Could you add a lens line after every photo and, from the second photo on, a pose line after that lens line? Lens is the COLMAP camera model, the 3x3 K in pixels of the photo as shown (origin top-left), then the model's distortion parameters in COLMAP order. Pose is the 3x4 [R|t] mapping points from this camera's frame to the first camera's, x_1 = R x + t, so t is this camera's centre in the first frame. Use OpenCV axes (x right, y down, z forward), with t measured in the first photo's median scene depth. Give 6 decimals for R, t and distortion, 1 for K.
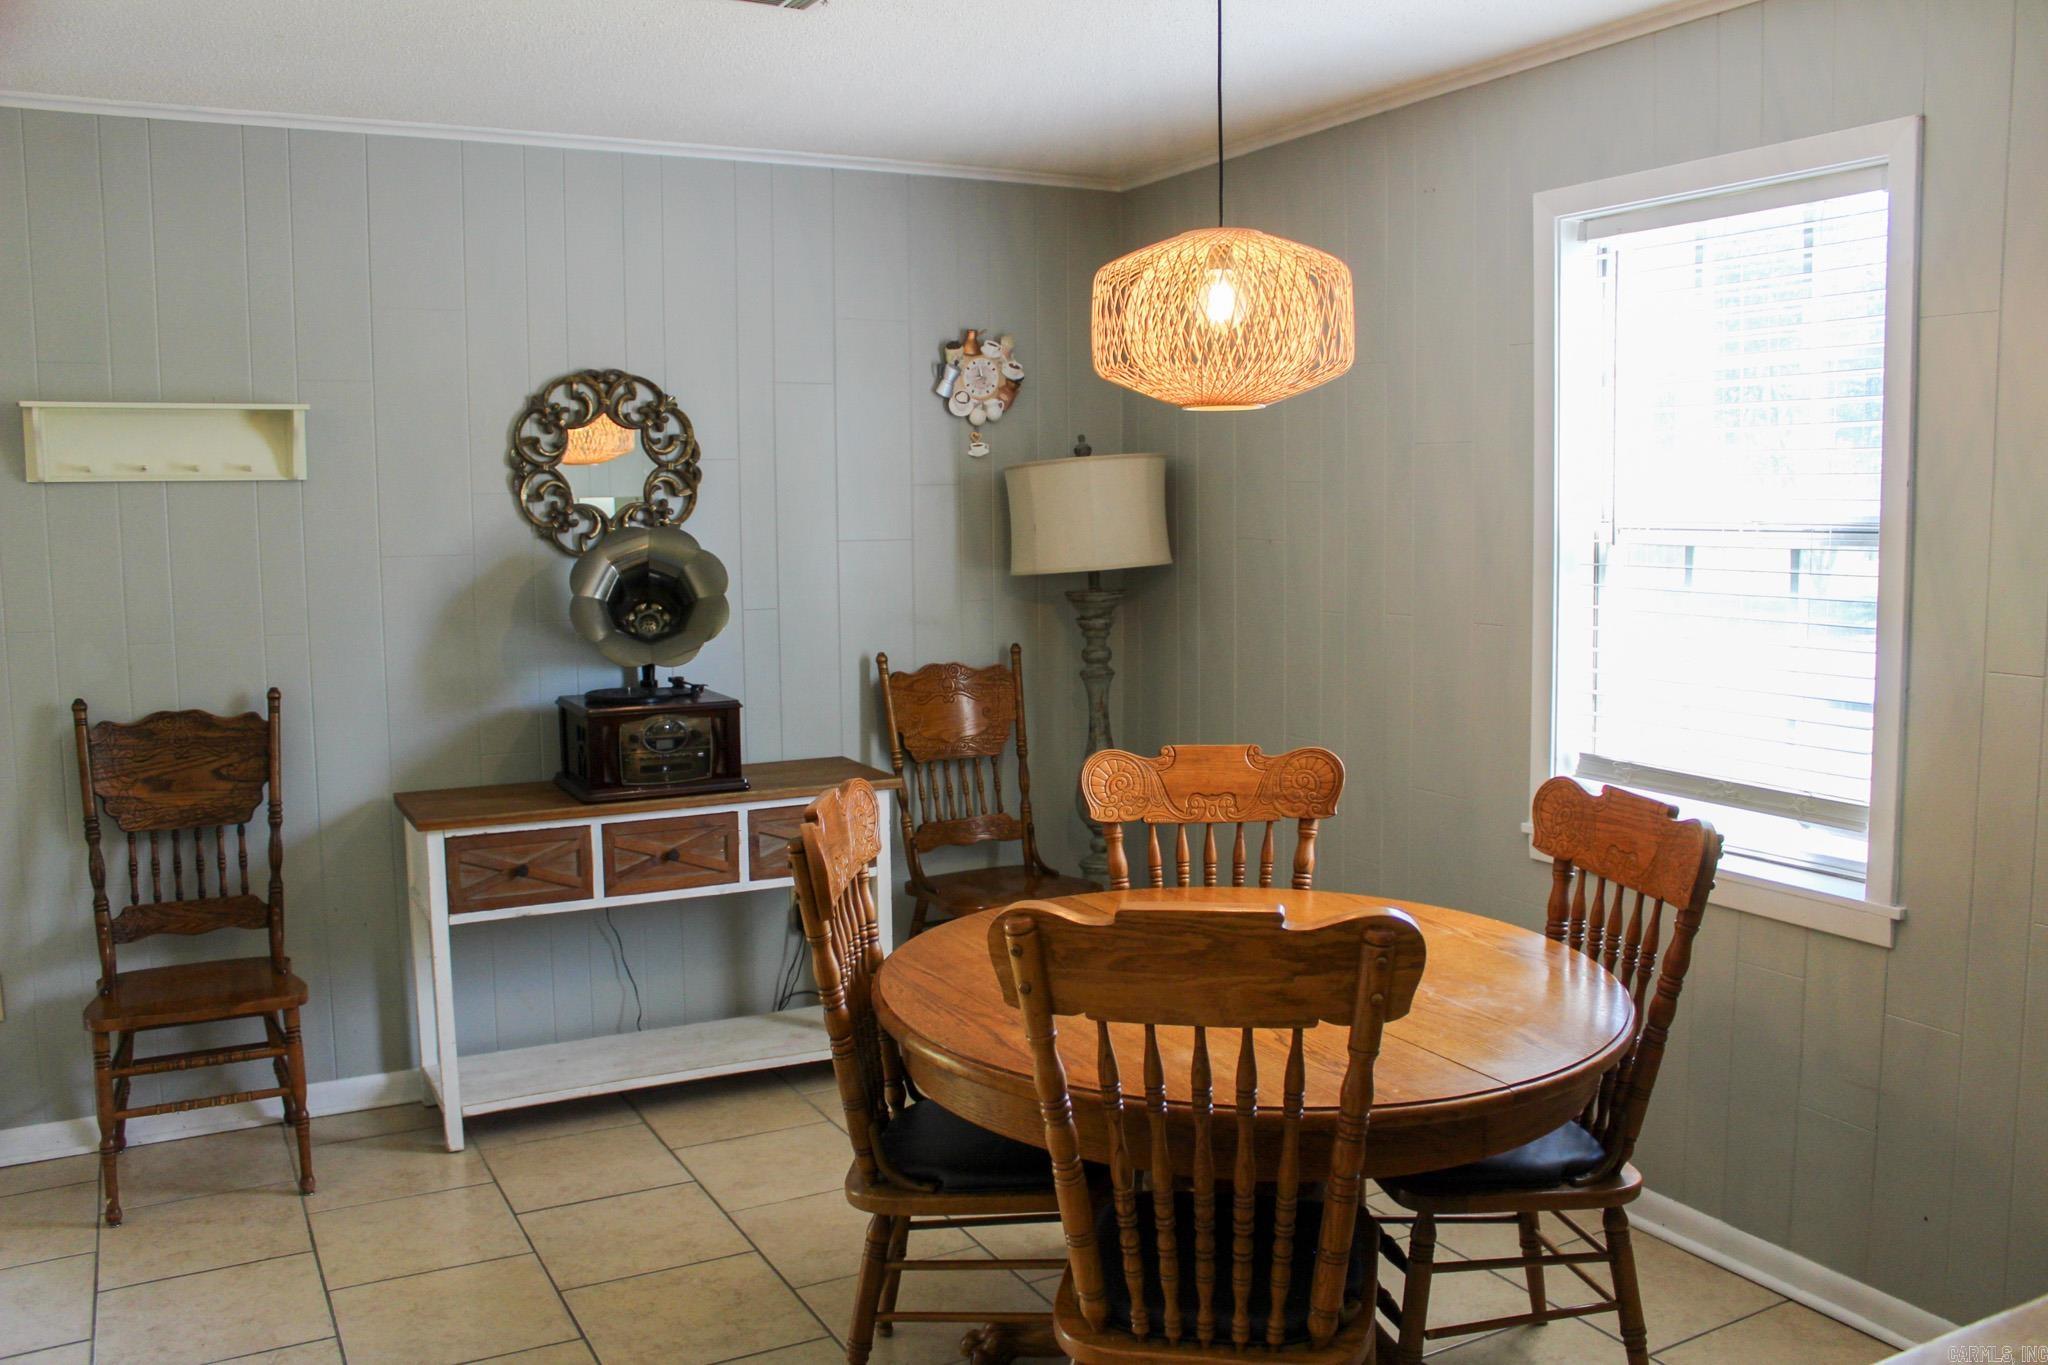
lens RADIAL K [[1694.6, 0, 1024.0], [0, 1694.6, 682.5], [0, 0, 1]] dist [-0.168195, 0.143881]
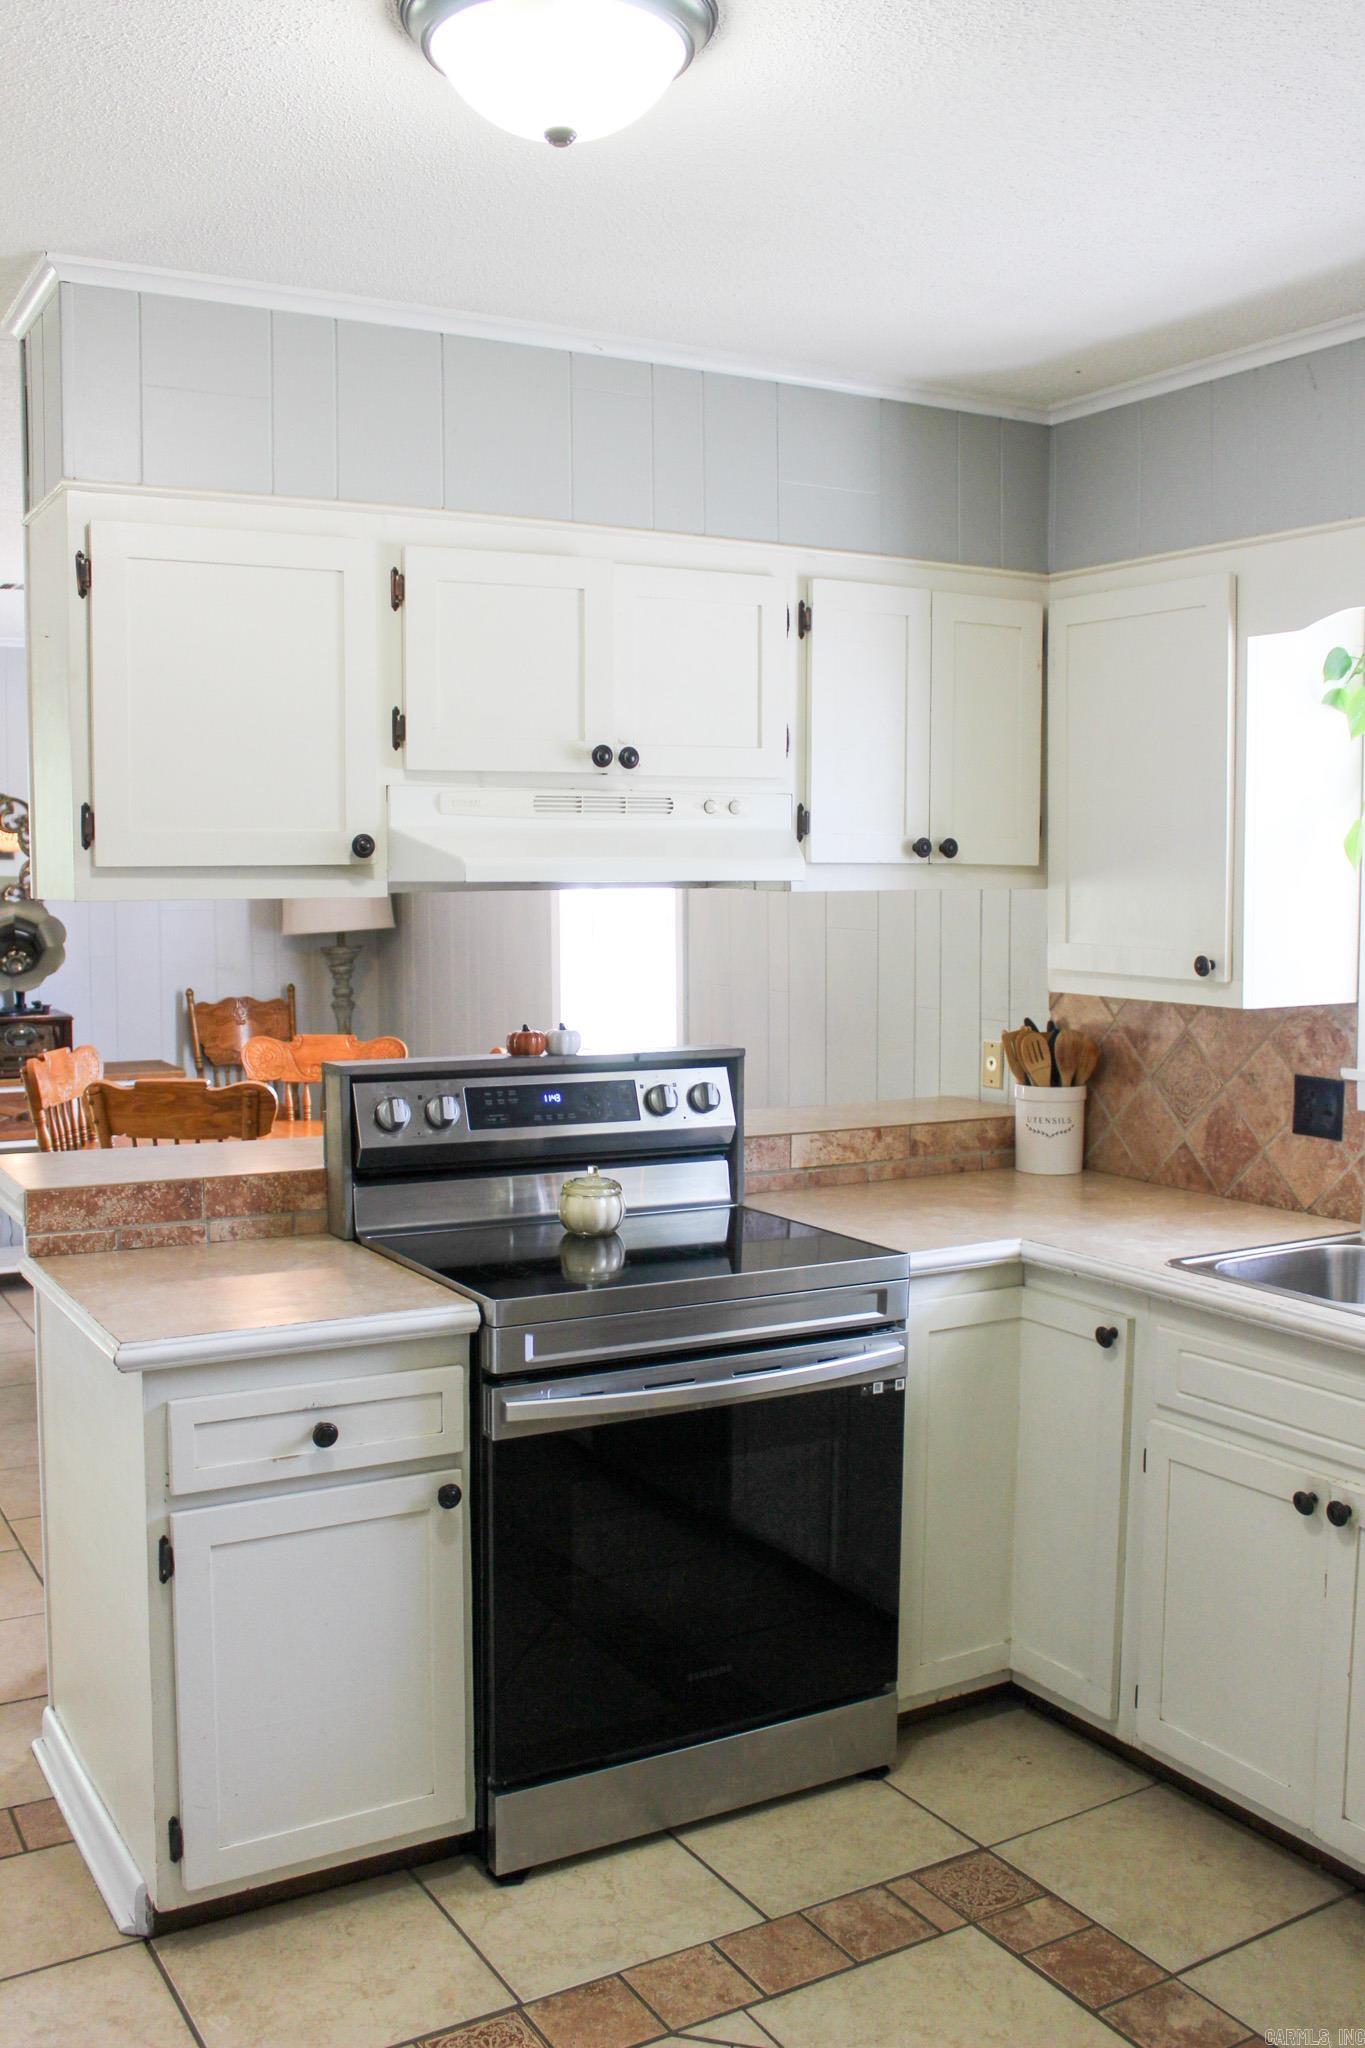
lens RADIAL K [[1836.3, 0, 682.5], [0, 1836.3, 1024.0], [0, 0, 1]] dist [-0.164513, 0.167736]
pose [[0.999481, 0.007621, 0.031310, 0.310202], [-0.006808, 0.999639, -0.025996, 0.053908], [-0.031497, 0.025769, 0.999172, -0.600199]]
